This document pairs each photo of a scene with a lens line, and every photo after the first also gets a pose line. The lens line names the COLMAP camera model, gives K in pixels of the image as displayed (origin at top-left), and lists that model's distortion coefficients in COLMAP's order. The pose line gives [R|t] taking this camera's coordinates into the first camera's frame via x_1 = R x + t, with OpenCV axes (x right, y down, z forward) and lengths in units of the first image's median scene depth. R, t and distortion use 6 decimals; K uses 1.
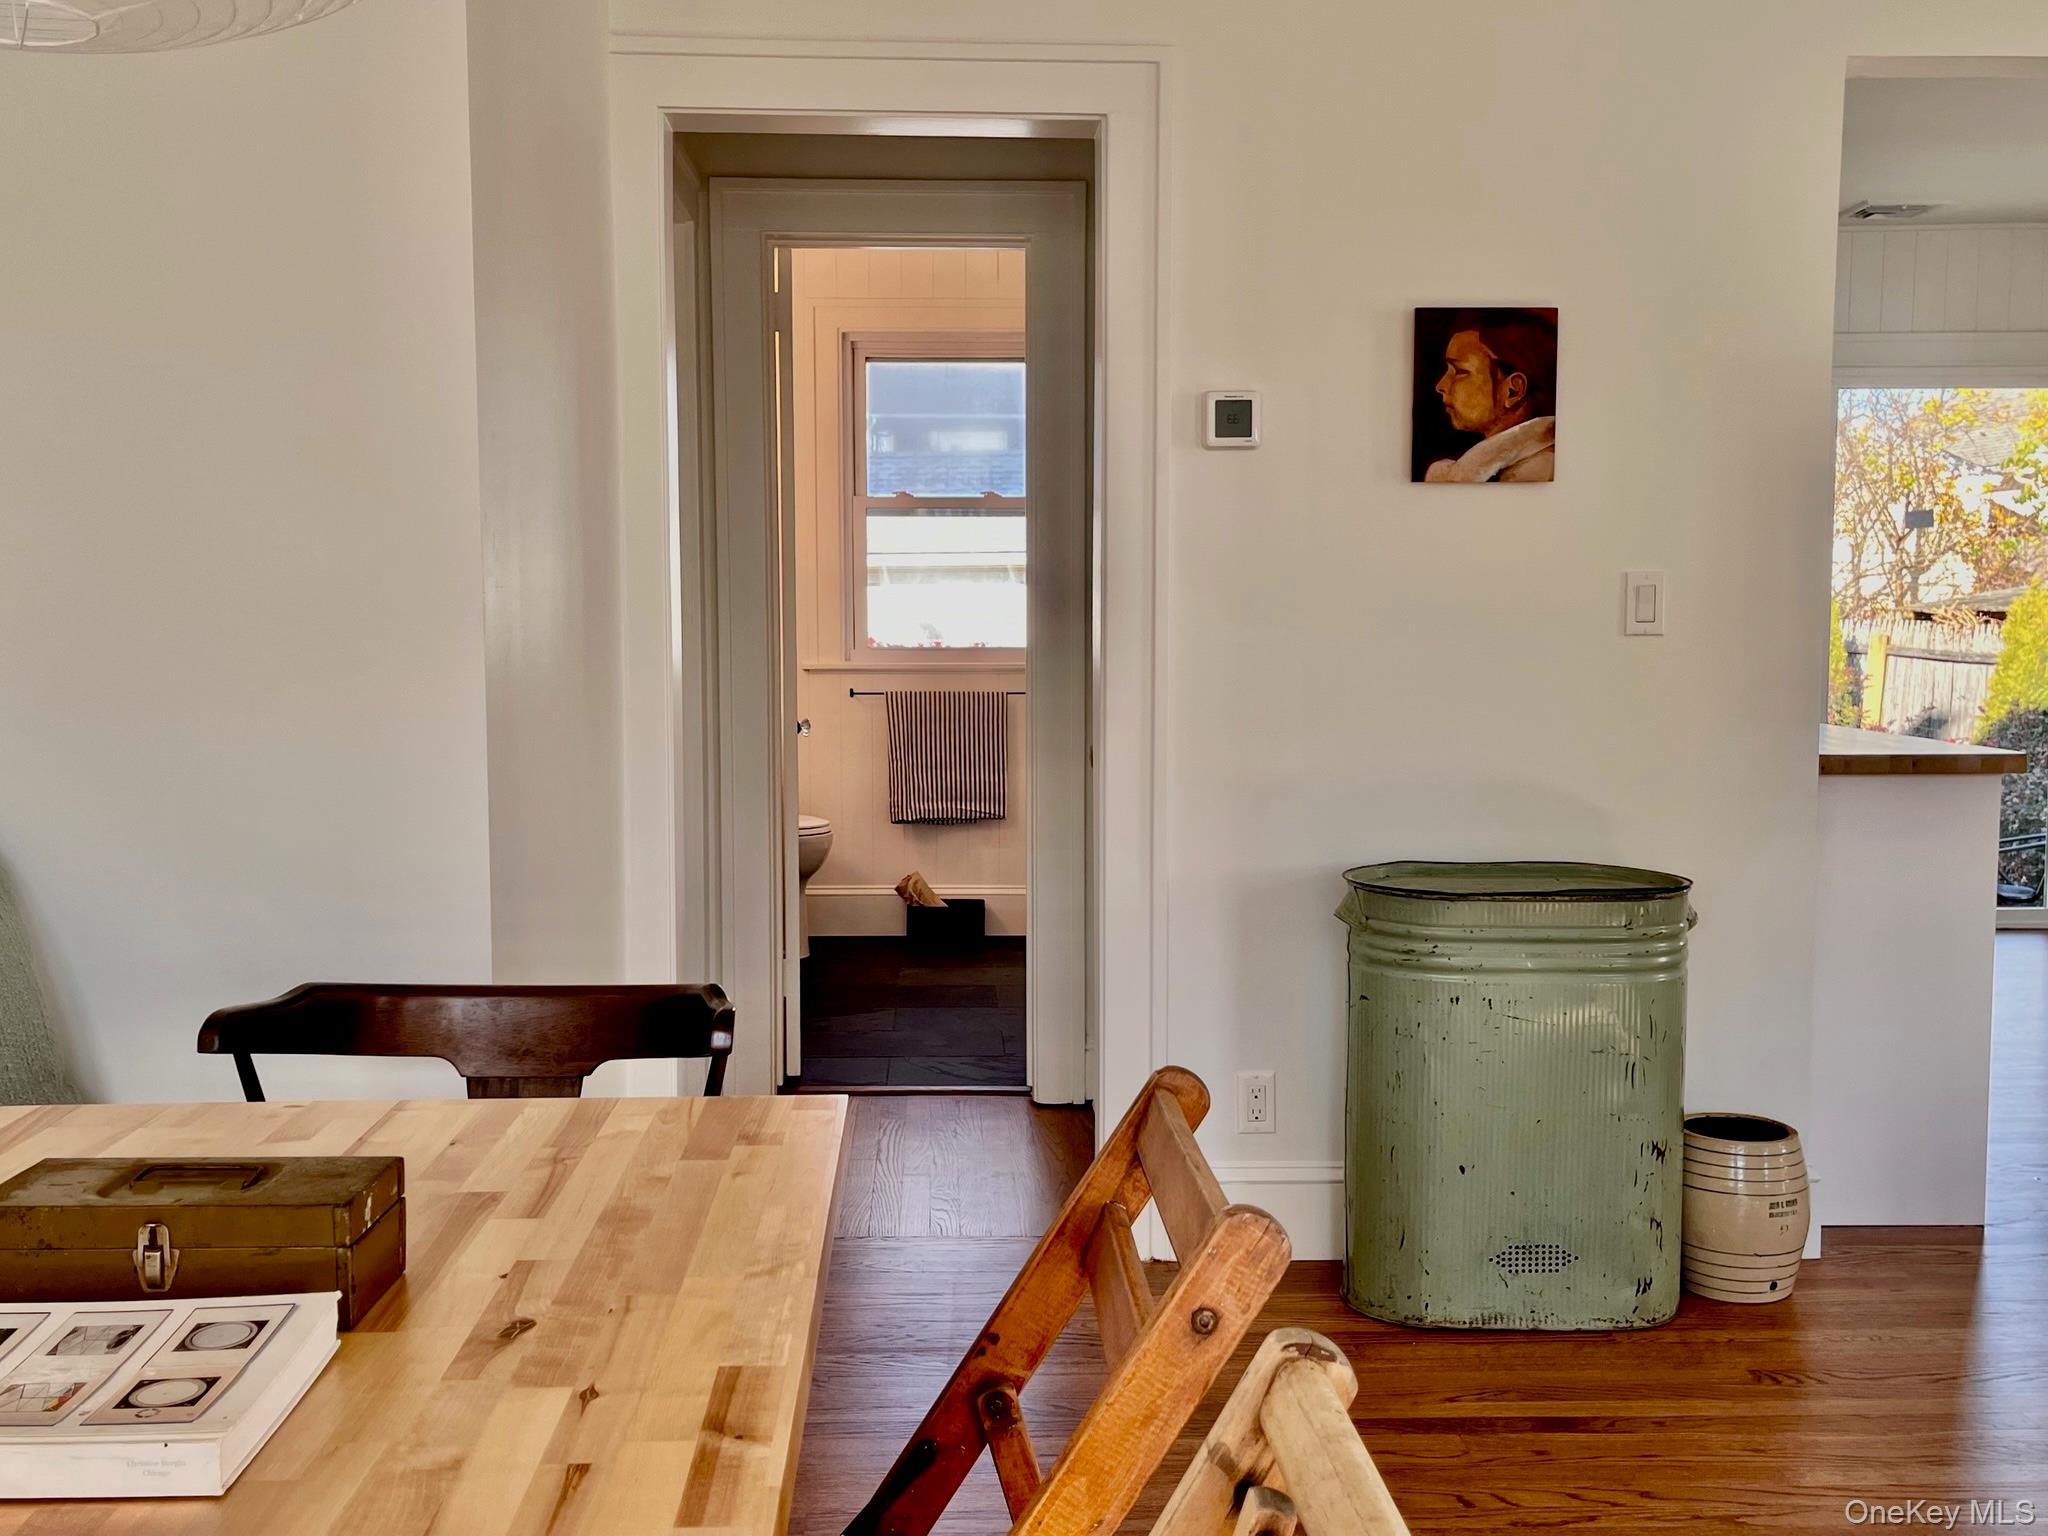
lens RADIAL K [[1980.9, 0, 1020.7], [0, 1980.9, 768.4], [0, 0, 1]] dist [0.014767, 0.000000]
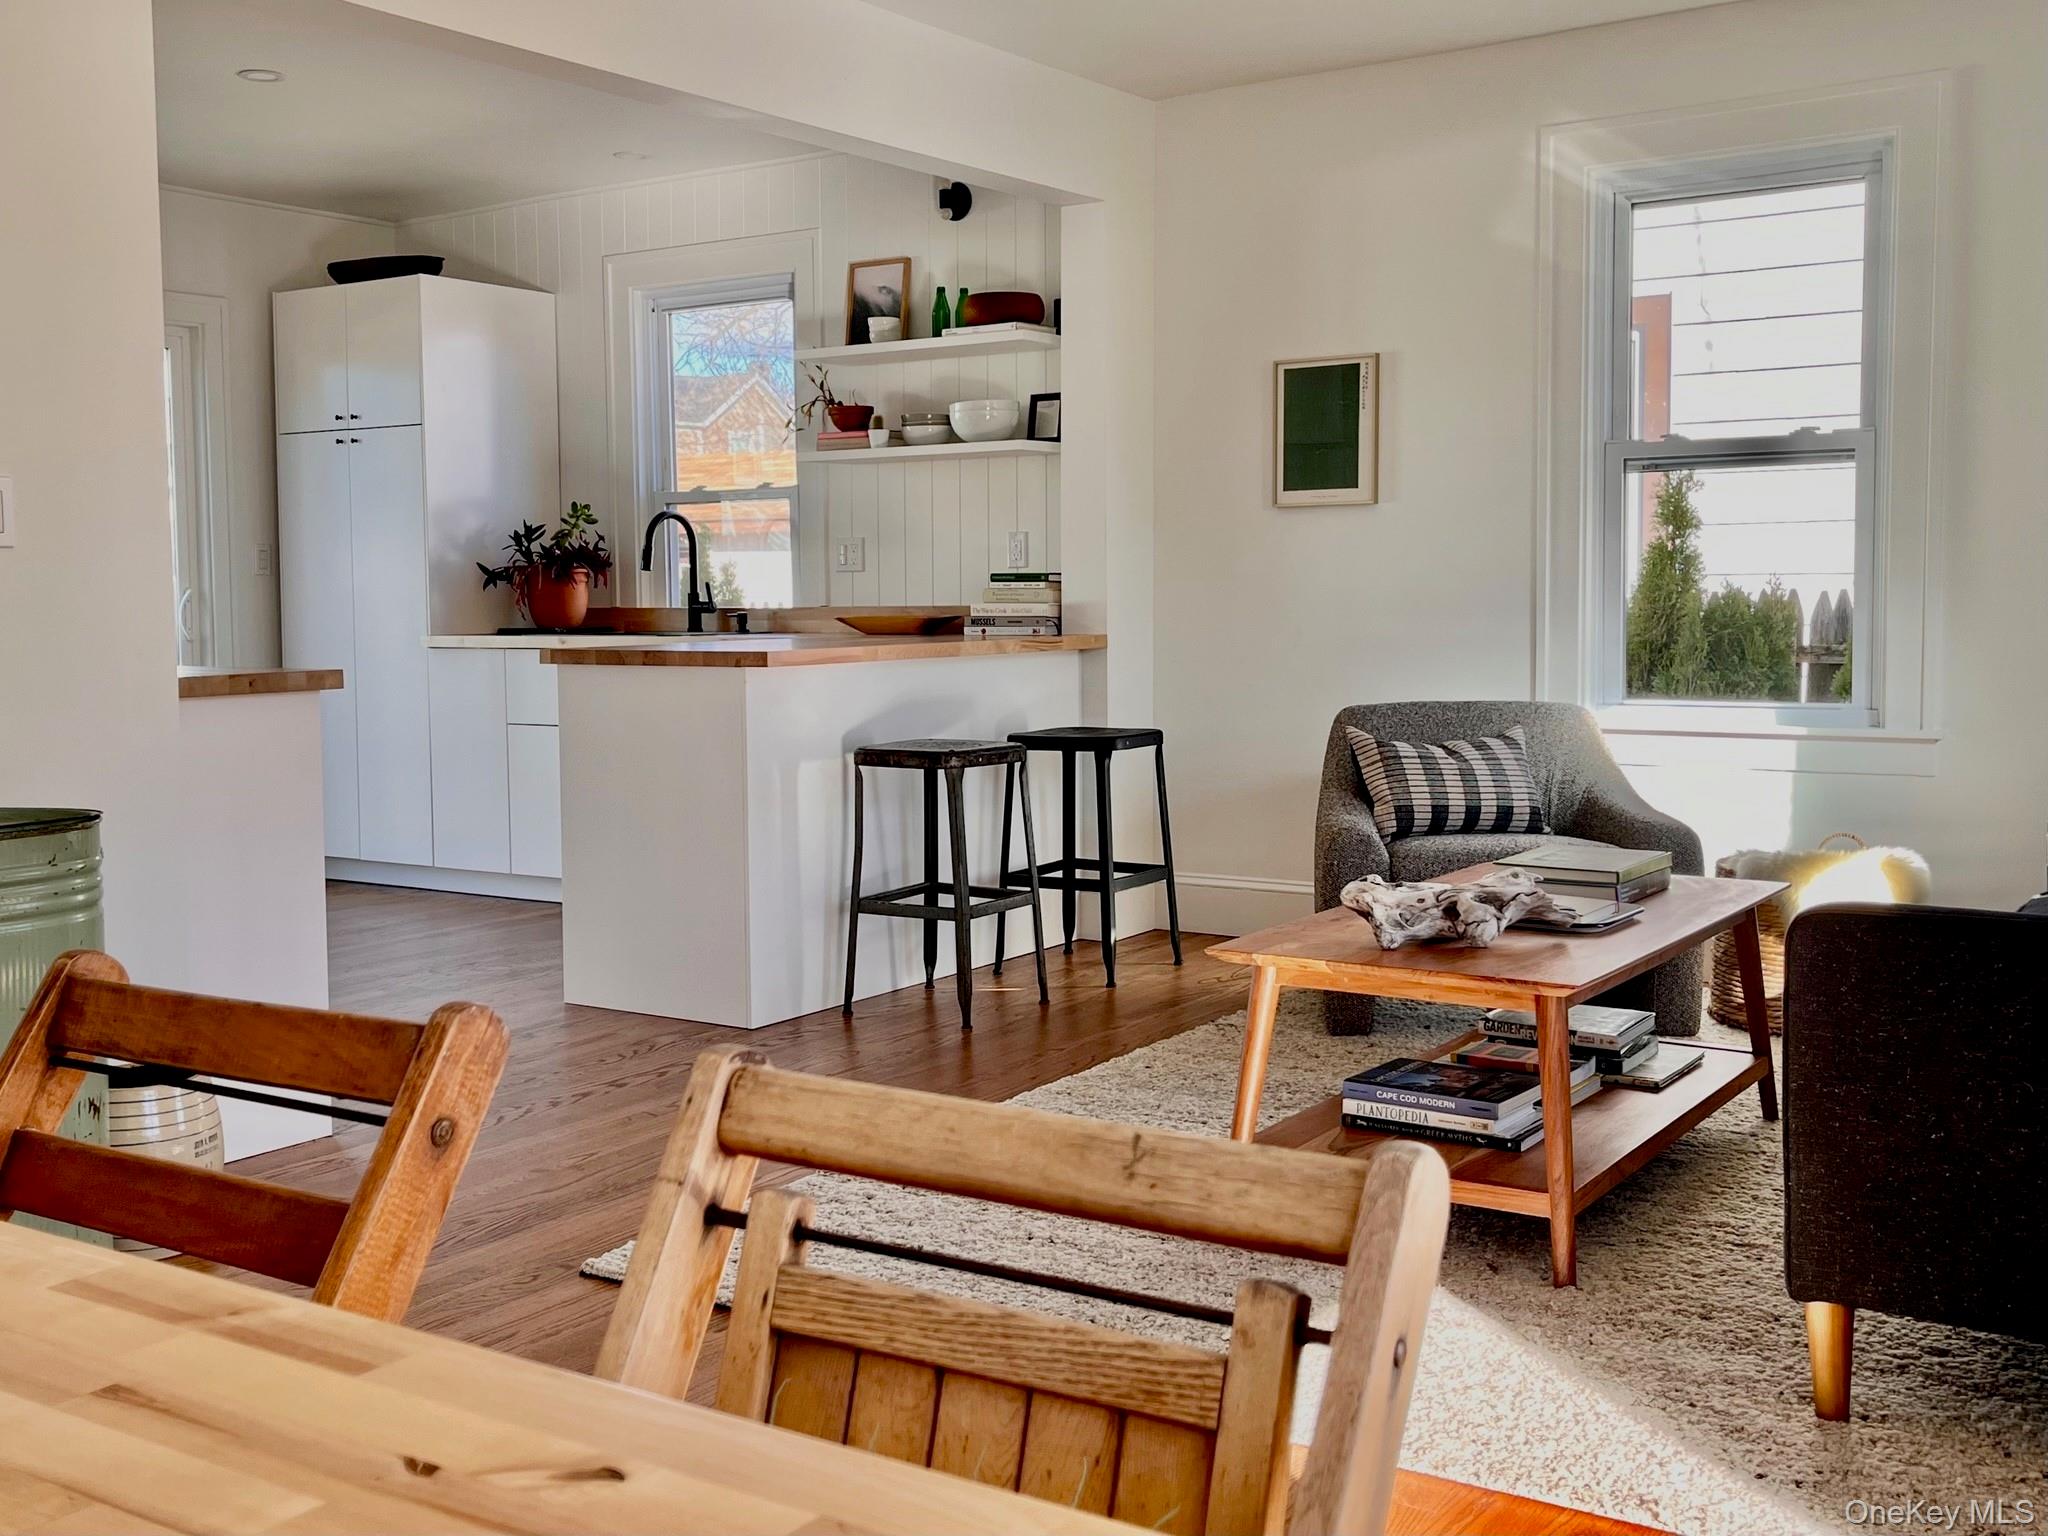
lens RADIAL K [[2089.3, 0, 1026.8], [0, 2089.3, 735.1], [0, 0, 1]] dist [0.029640, 0.000000]
pose [[0.587647, -0.064504, 0.806542, -0.514382], [0.080784, 0.996514, 0.020838, 0.098273], [-0.805075, 0.052911, 0.590809, 0.205480]]
